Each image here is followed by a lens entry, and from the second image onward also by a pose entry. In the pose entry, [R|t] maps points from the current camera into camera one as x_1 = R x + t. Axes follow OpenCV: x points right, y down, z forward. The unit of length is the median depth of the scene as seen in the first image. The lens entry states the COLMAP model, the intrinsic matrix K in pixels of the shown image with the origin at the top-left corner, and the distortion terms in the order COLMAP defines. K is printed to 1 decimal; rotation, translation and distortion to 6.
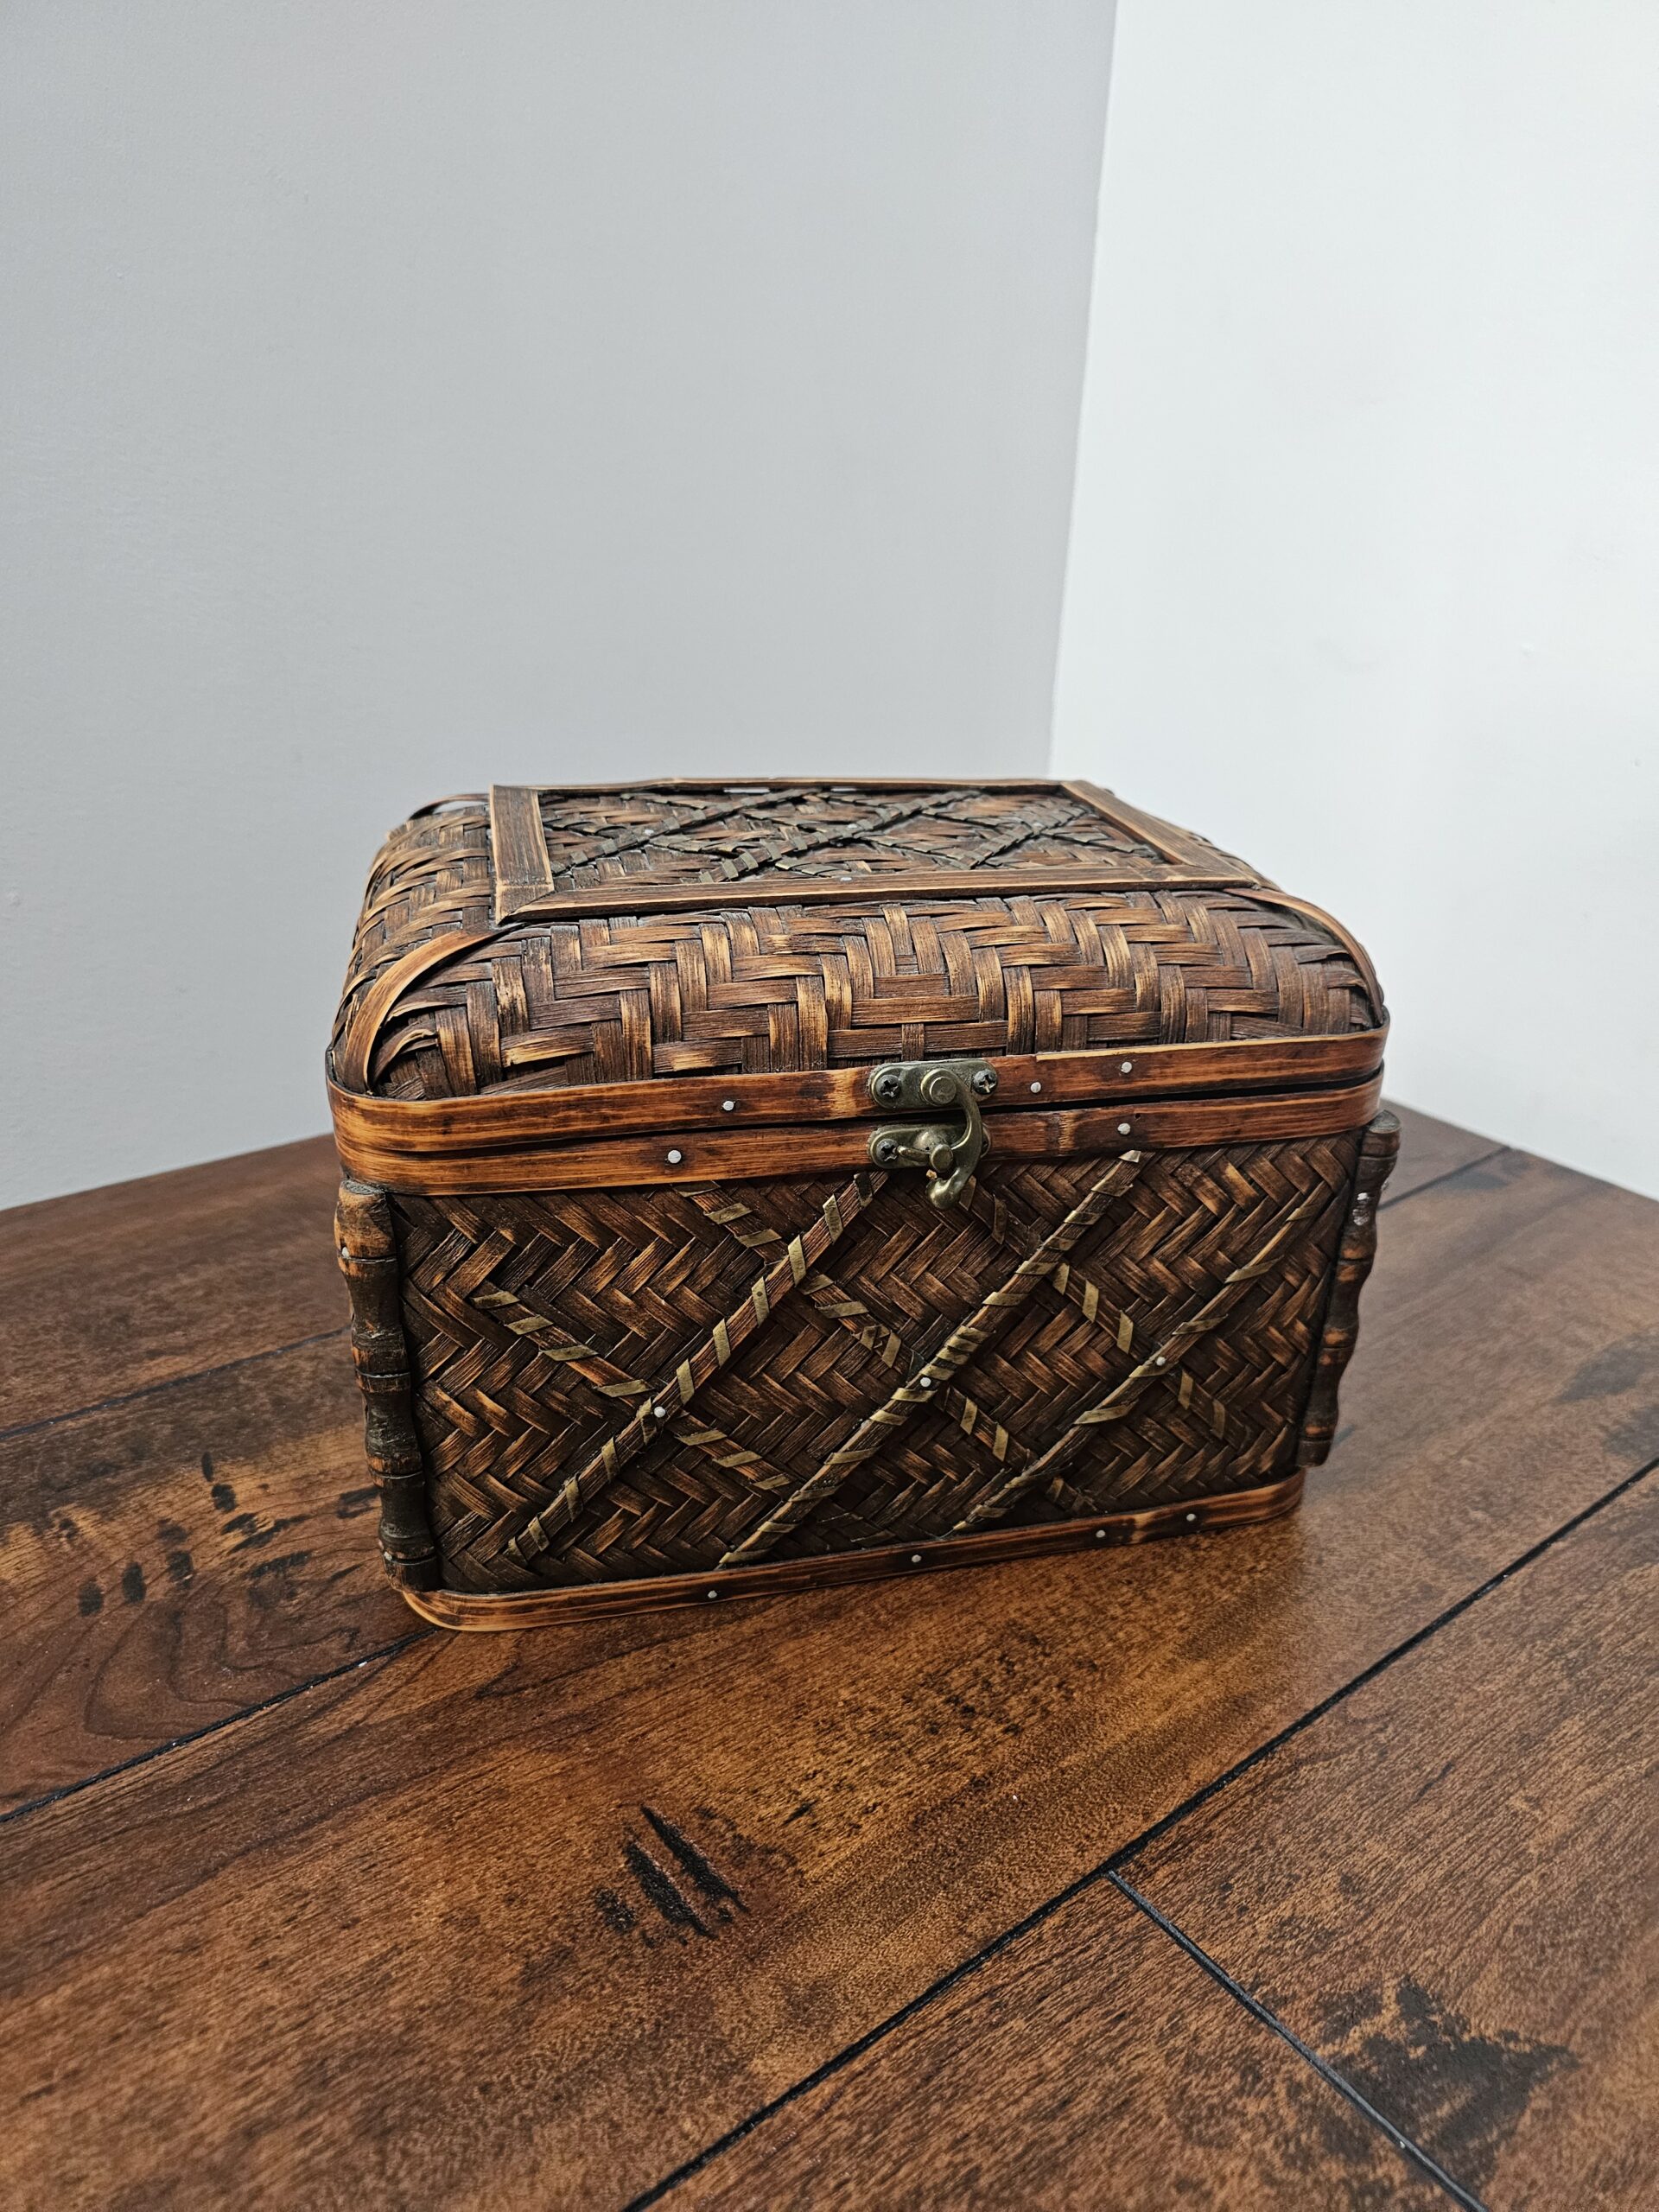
lens RADIAL K [[1465.5, 0, 870.3], [0, 1465.5, 1101.3], [0, 0, 1]] dist [0.134277, -0.283425]
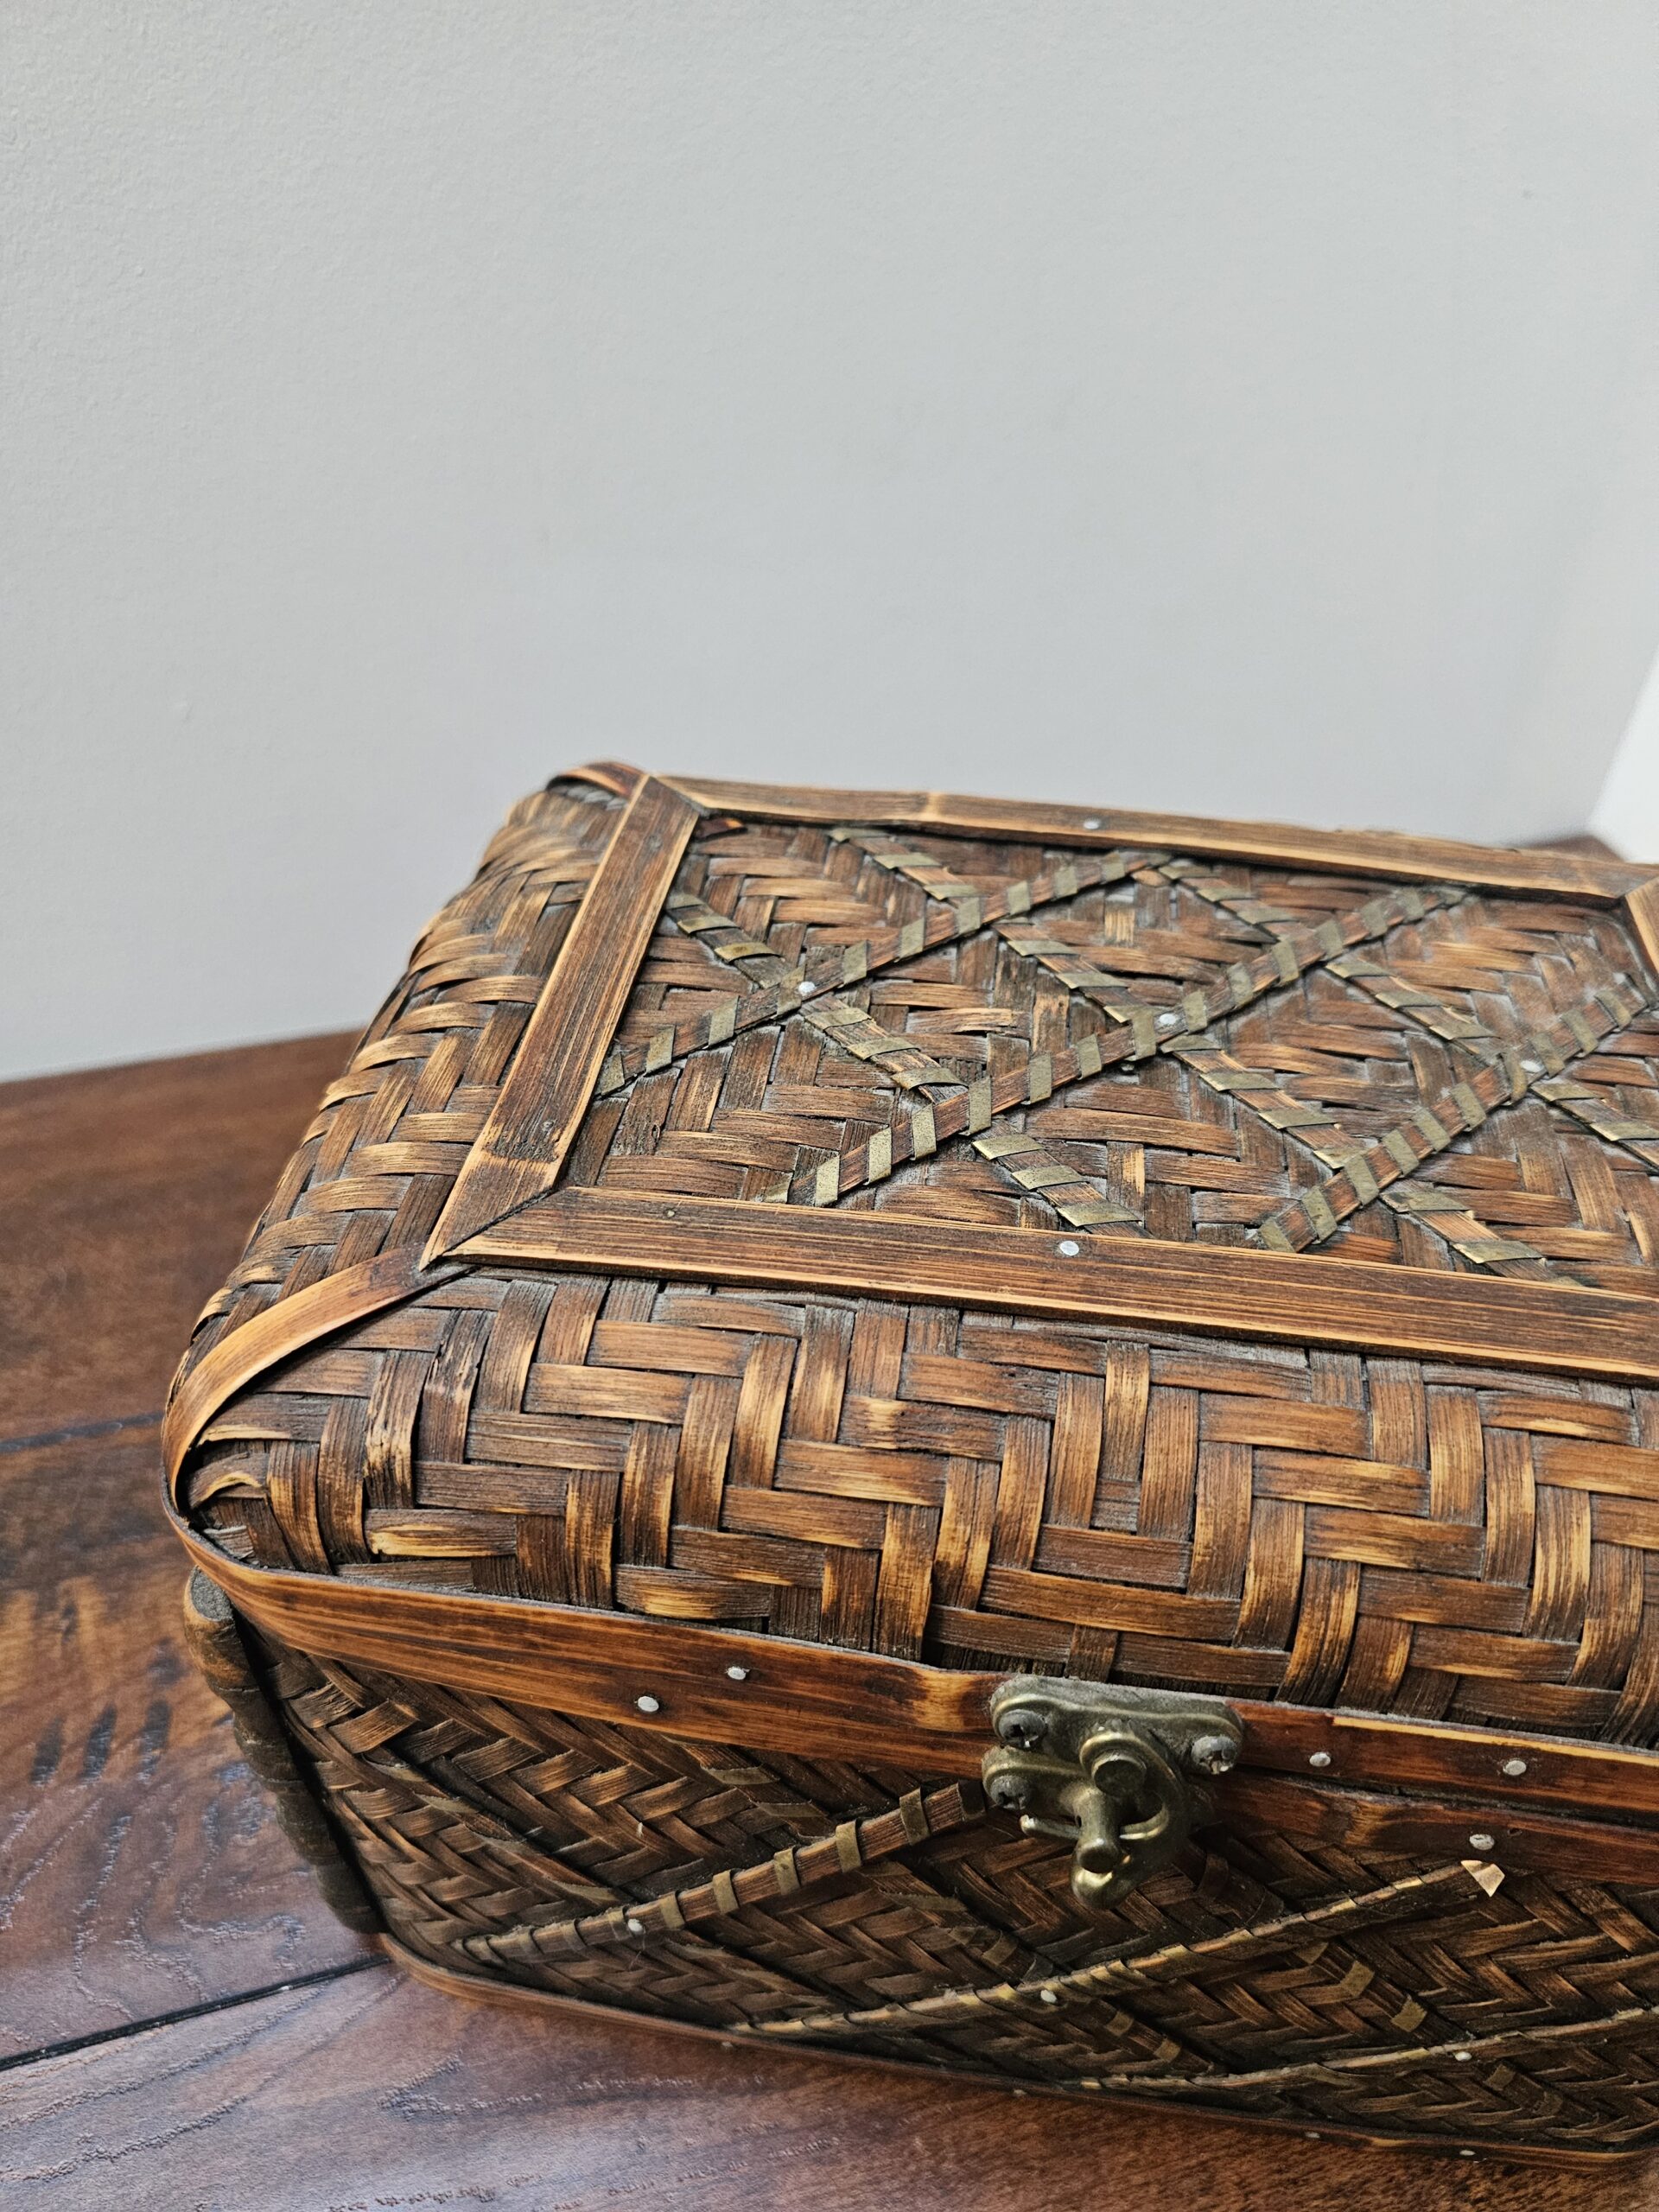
lens RADIAL K [[1544.2, 0, 829.5], [0, 1544.2, 1106.0], [0, 0, 1]] dist [-0.019892, -0.004153]
pose [[0.928142, 0.233518, -0.289866, 0.053933], [-0.142803, 0.942532, 0.302060, -0.362650], [0.343744, -0.238961, 0.908151, 0.489766]]
